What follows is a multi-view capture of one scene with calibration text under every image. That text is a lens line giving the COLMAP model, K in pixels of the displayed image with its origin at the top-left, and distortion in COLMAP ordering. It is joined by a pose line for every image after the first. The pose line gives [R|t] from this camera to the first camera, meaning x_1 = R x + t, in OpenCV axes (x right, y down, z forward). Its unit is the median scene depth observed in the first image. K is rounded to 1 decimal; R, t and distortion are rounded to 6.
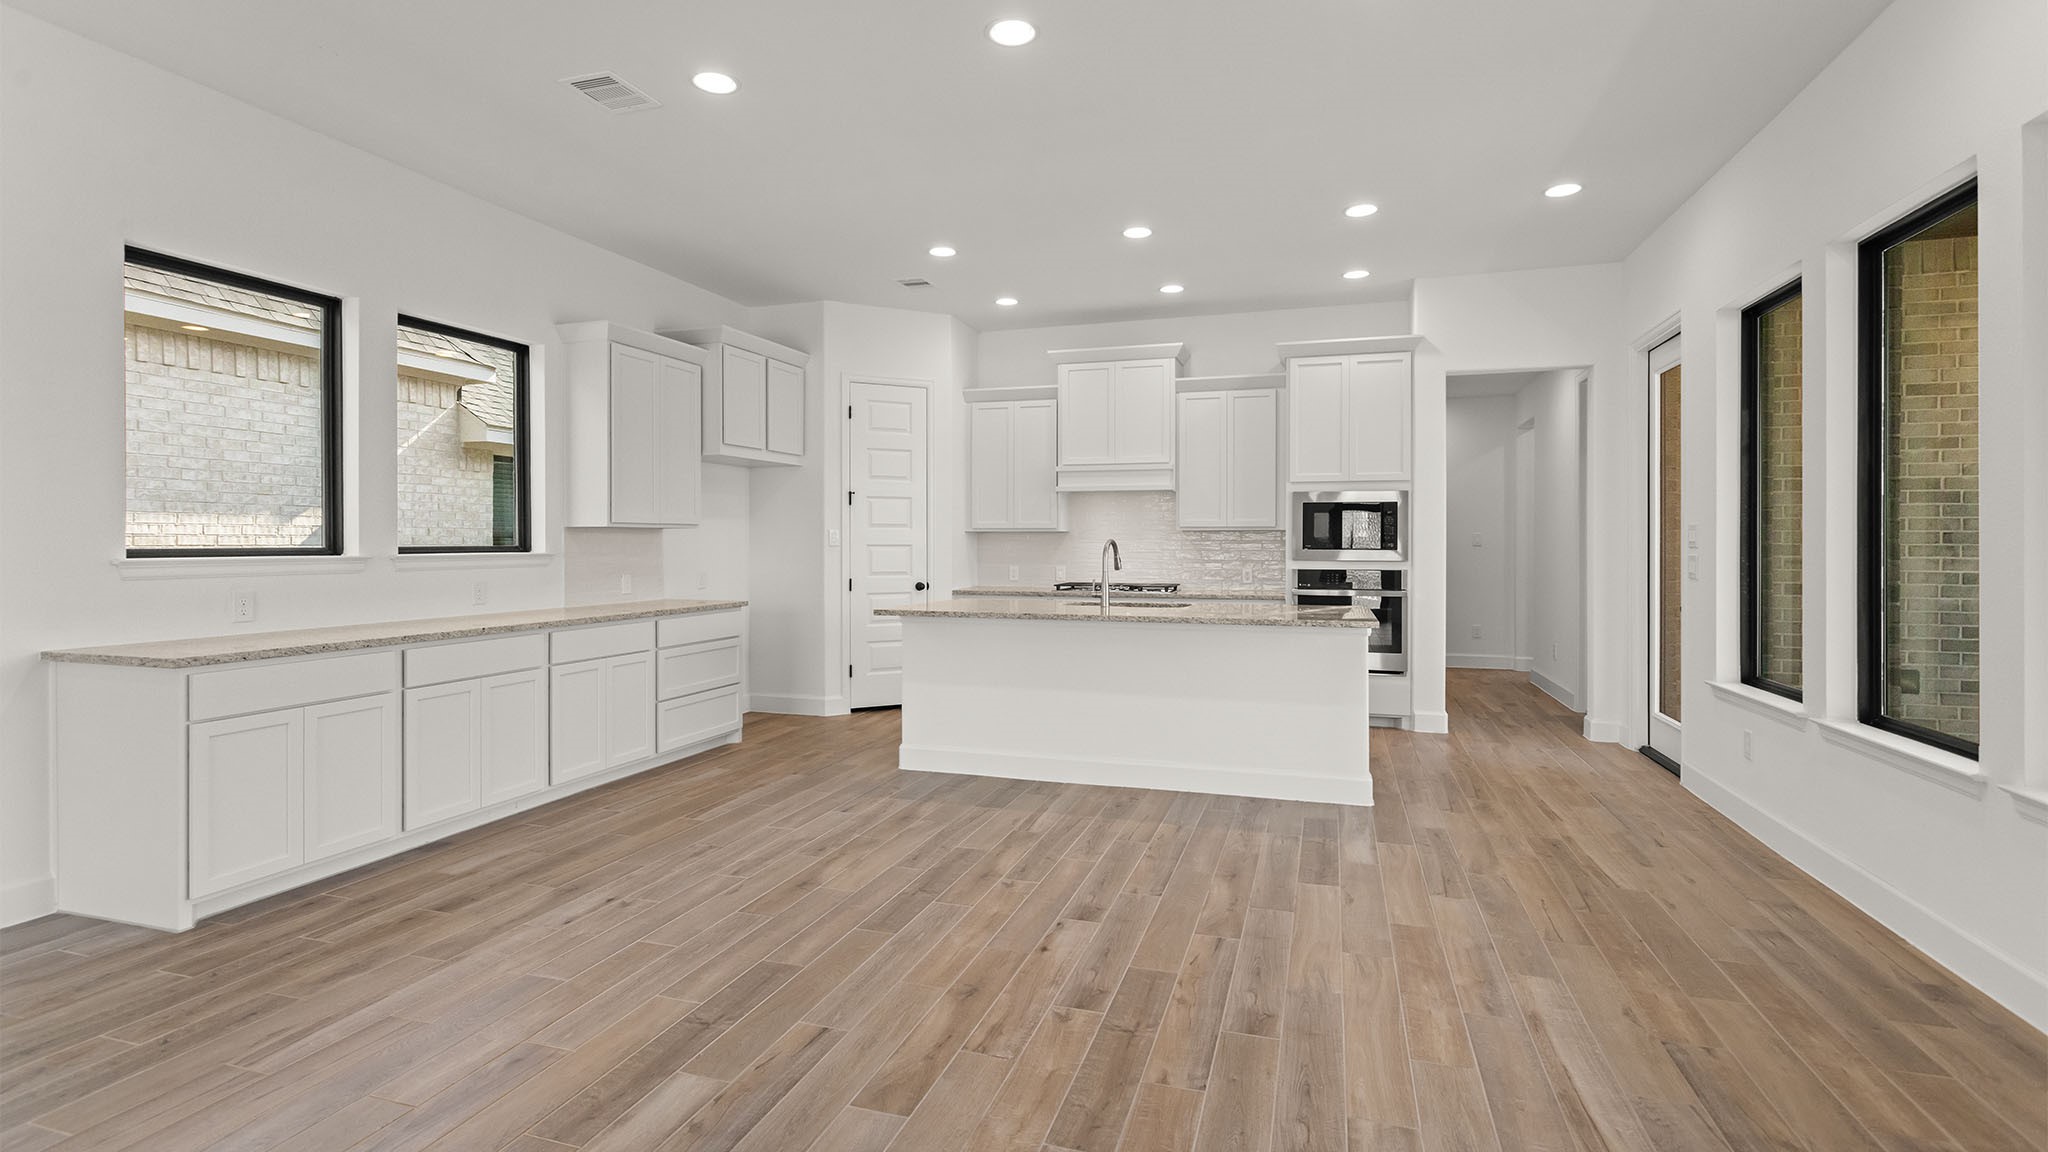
lens RADIAL K [[969.4, 0, 1019.1], [0, 969.4, 542.6], [0, 0, 1]] dist [0.000992, 0.000120]
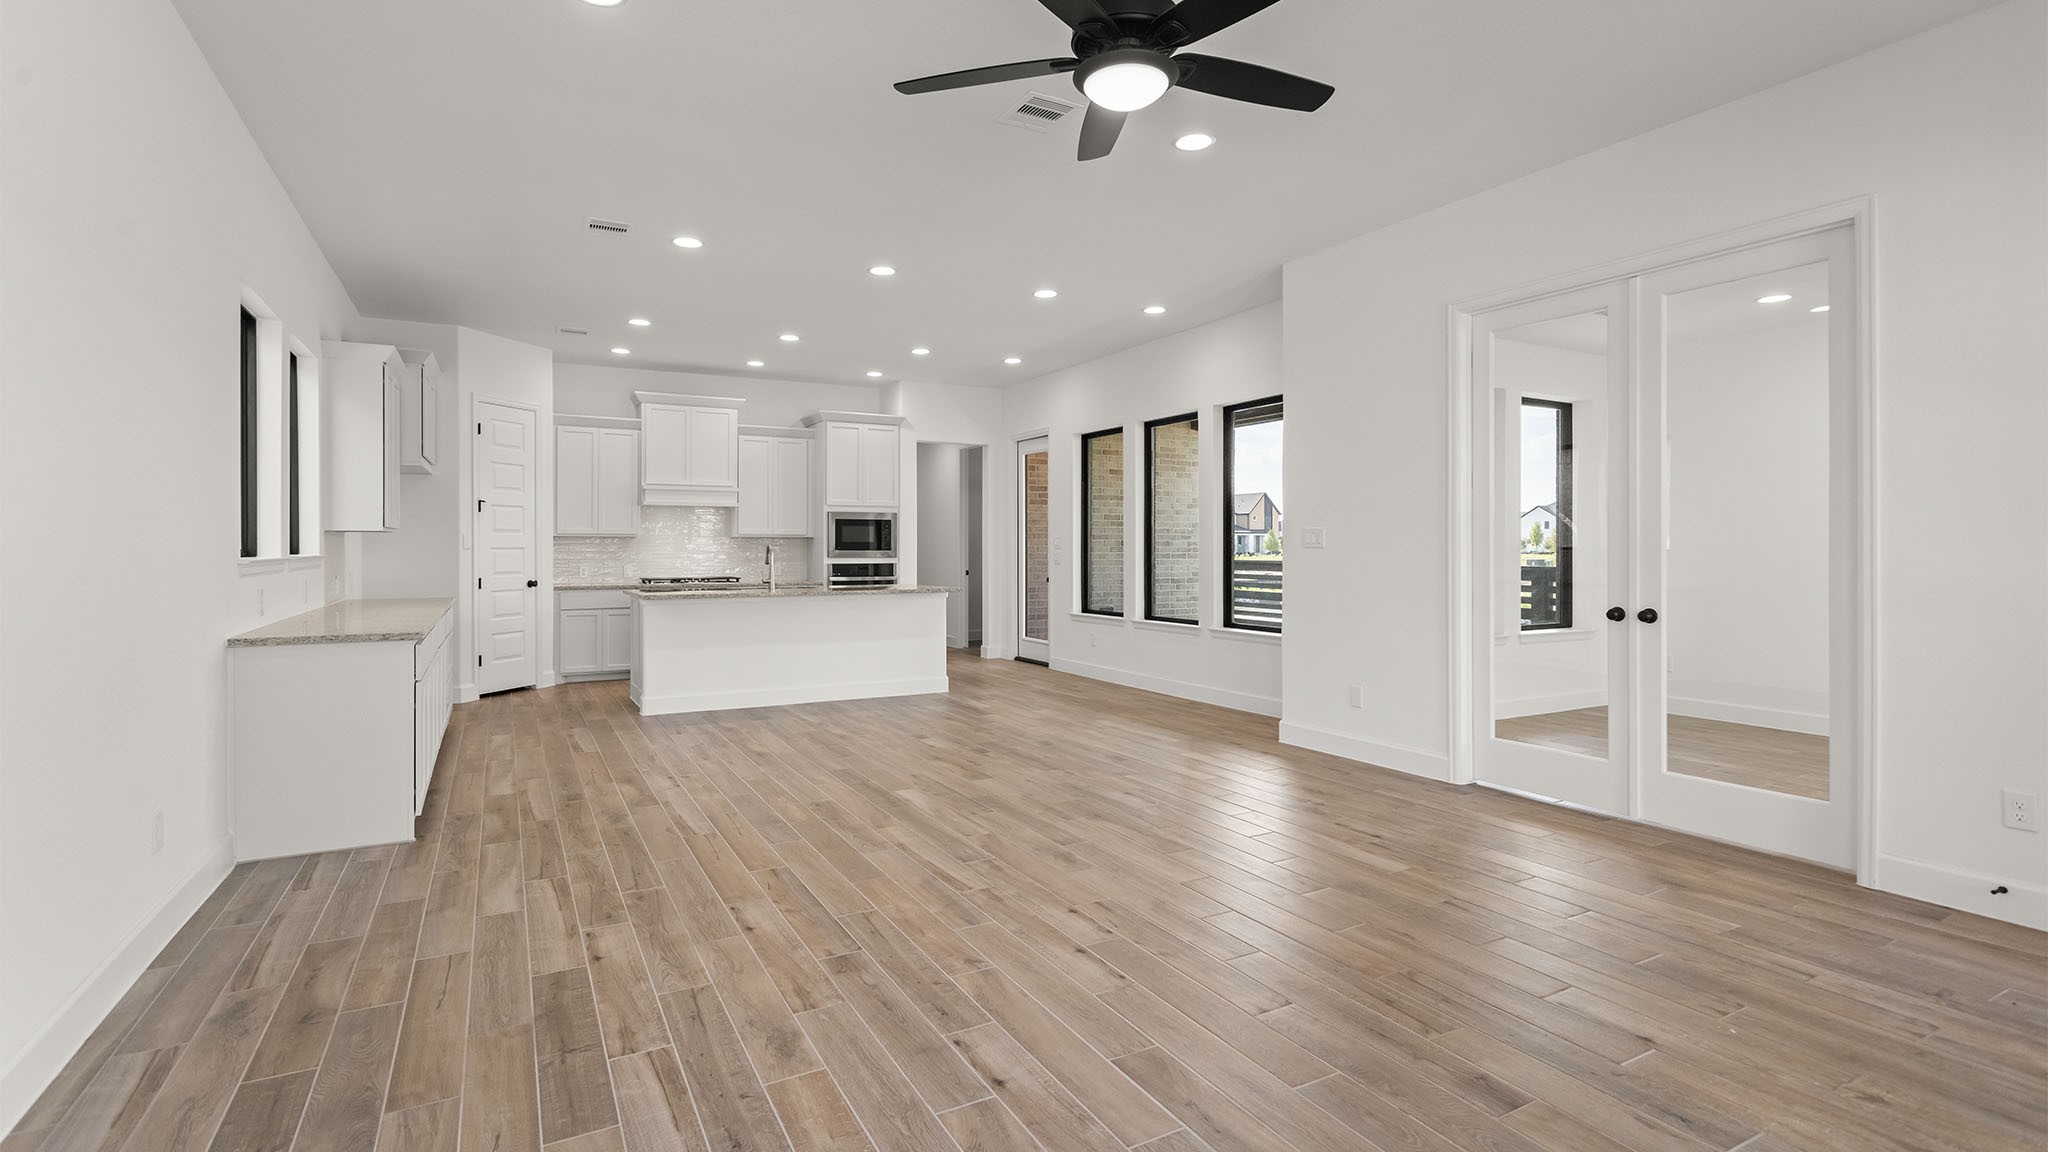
lens RADIAL K [[955.2, 0, 1023.7], [0, 955.2, 551.1], [0, 0, 1]] dist [-0.000886, -0.000377]
pose [[0.687654, -0.002716, 0.726033, -0.571236], [0.002421, 0.999996, 0.001449, 0.006857], [-0.726034, 0.000761, 0.687658, -0.219971]]
